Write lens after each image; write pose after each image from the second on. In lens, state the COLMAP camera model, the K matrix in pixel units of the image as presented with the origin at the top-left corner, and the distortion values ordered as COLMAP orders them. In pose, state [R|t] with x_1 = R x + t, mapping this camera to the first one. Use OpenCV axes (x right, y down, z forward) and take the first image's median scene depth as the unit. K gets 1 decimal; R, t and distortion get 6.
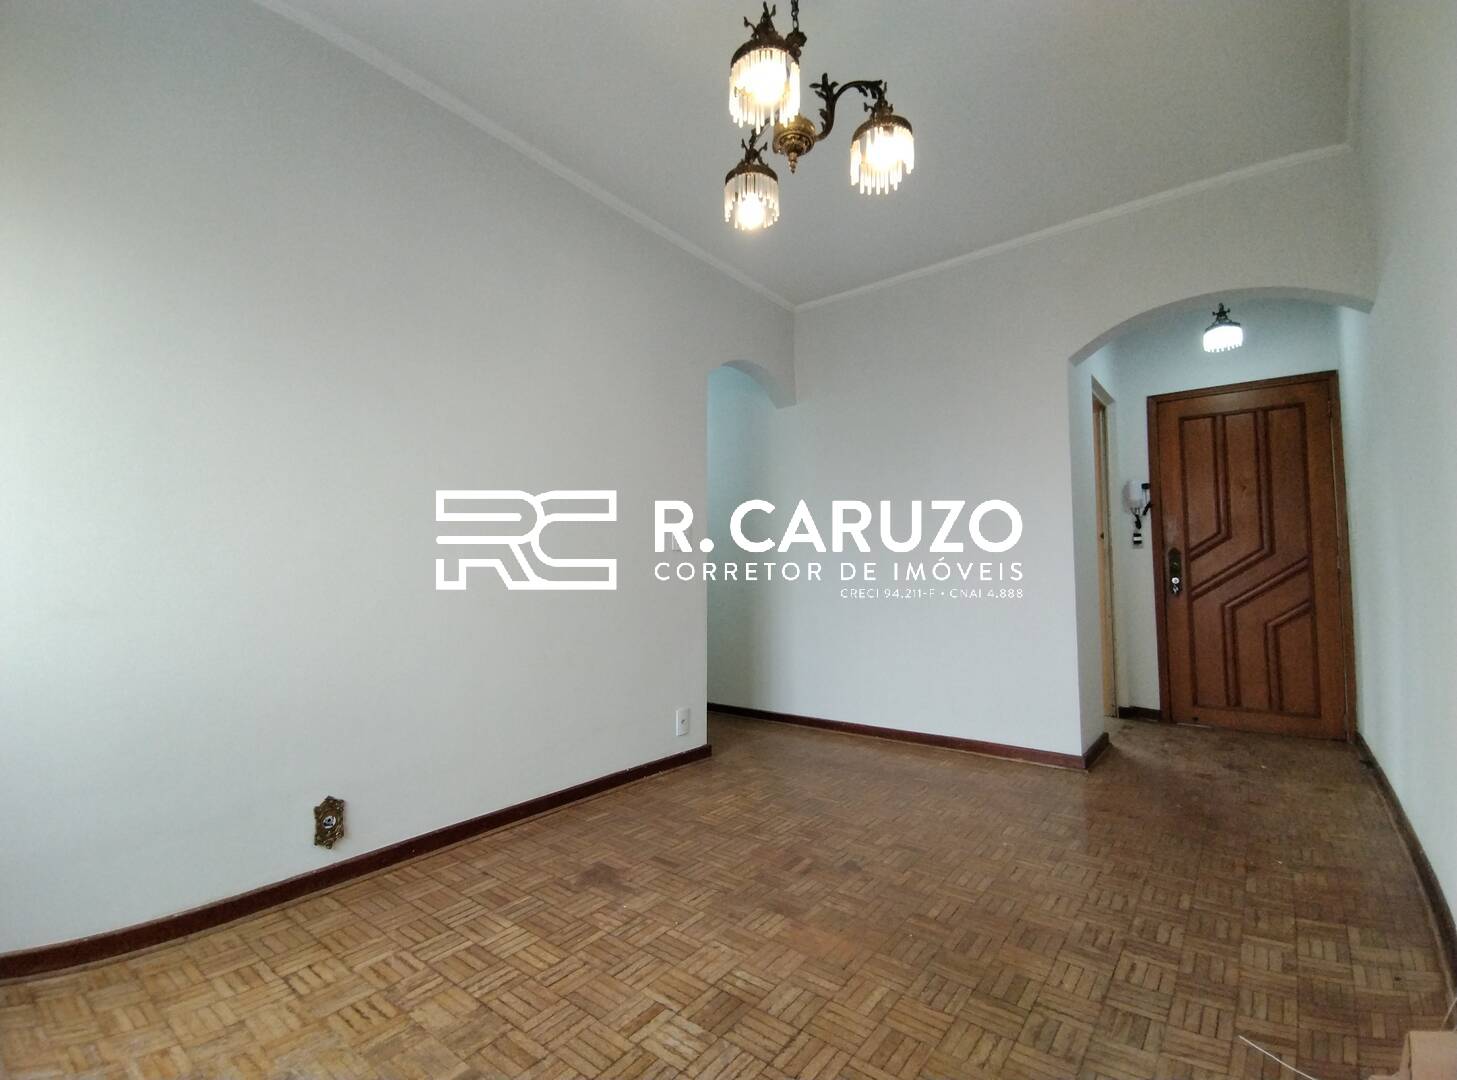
lens RADIAL K [[669.1, 0, 728.5], [0, 669.1, 540.0], [0, 0, 1]] dist [0.002145, 0.000370]
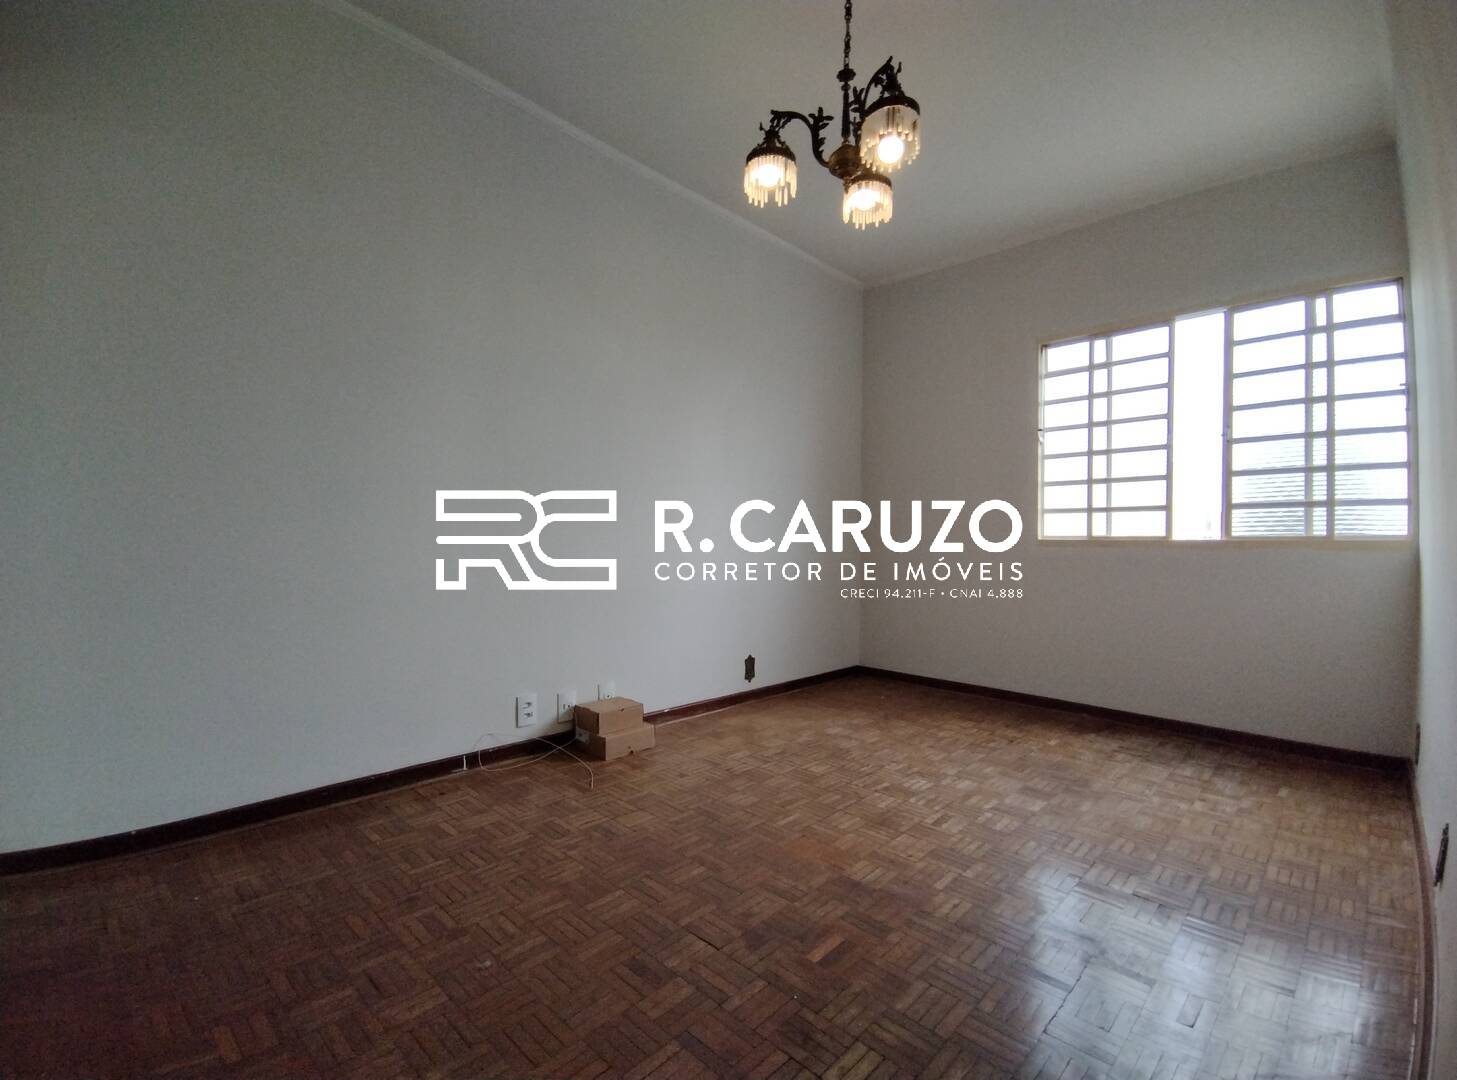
lens RADIAL K [[646.3, 0, 726.3], [0, 646.3, 543.8], [0, 0, 1]] dist [-0.000671, -0.000167]
pose [[-0.994631, -0.011444, 0.102848, 0.160074], [-0.016674, 0.998604, -0.050130, 0.113138], [-0.102131, -0.051576, -0.993433, 1.840365]]
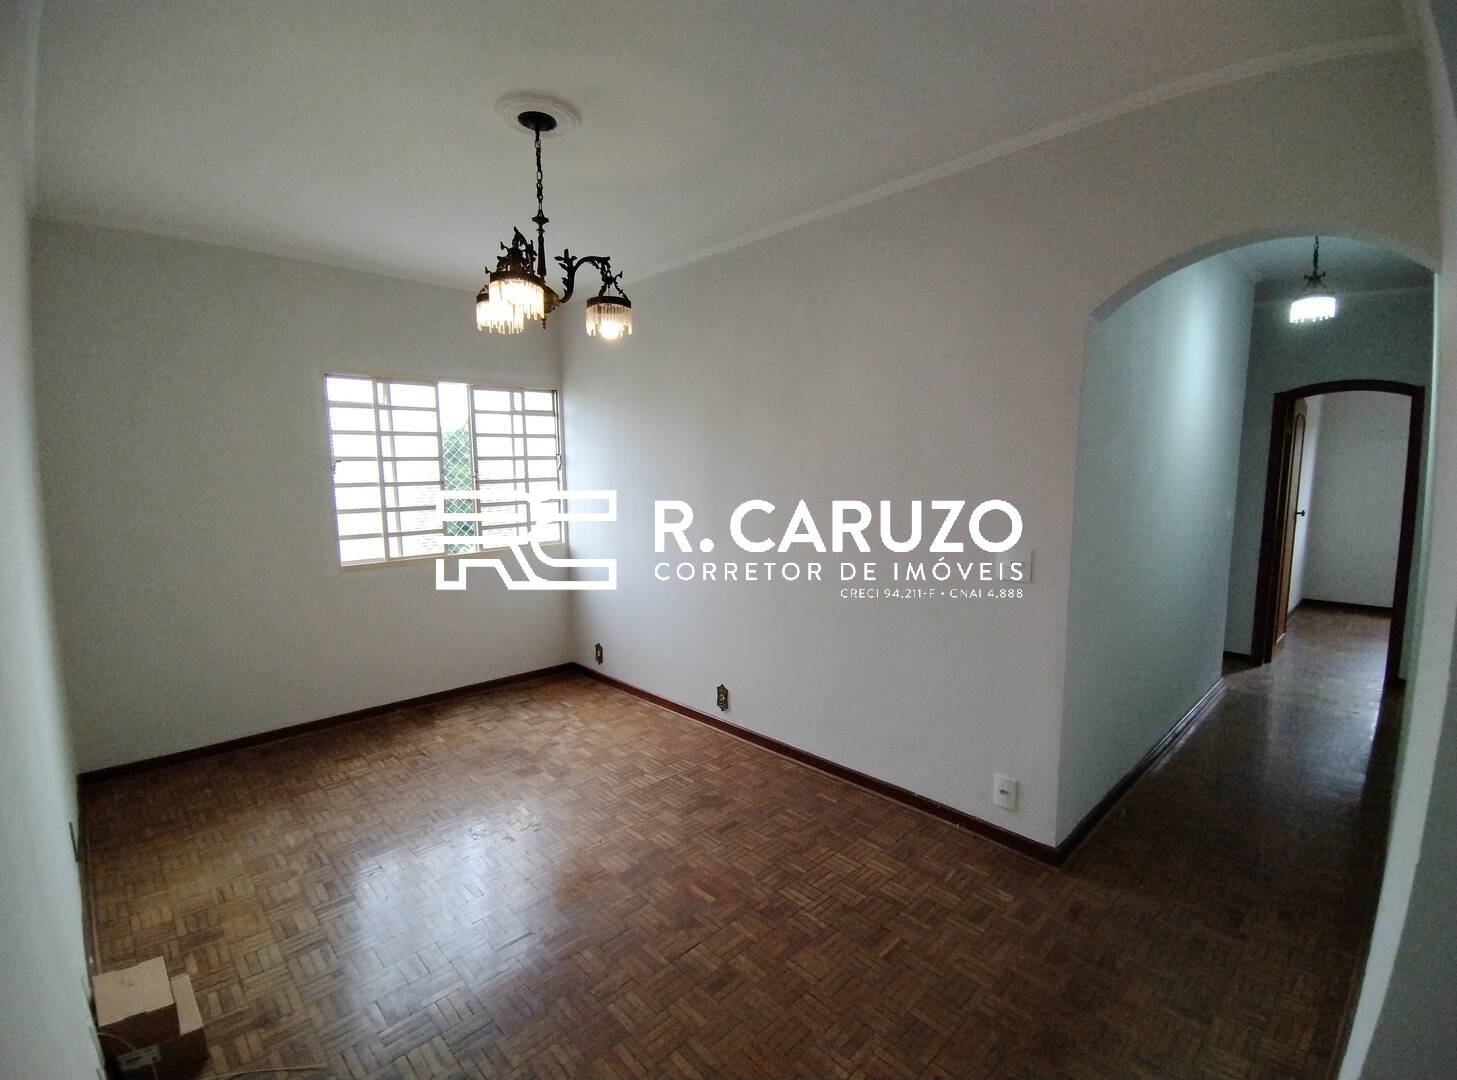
lens RADIAL K [[646.3, 0, 726.3], [0, 646.3, 543.8], [0, 0, 1]] dist [-0.000671, -0.000167]
pose [[-0.136760, 0.116532, -0.983726, 1.174782], [0.055577, 0.992395, 0.109832, -0.216451], [0.989044, -0.039652, -0.142197, 1.317691]]
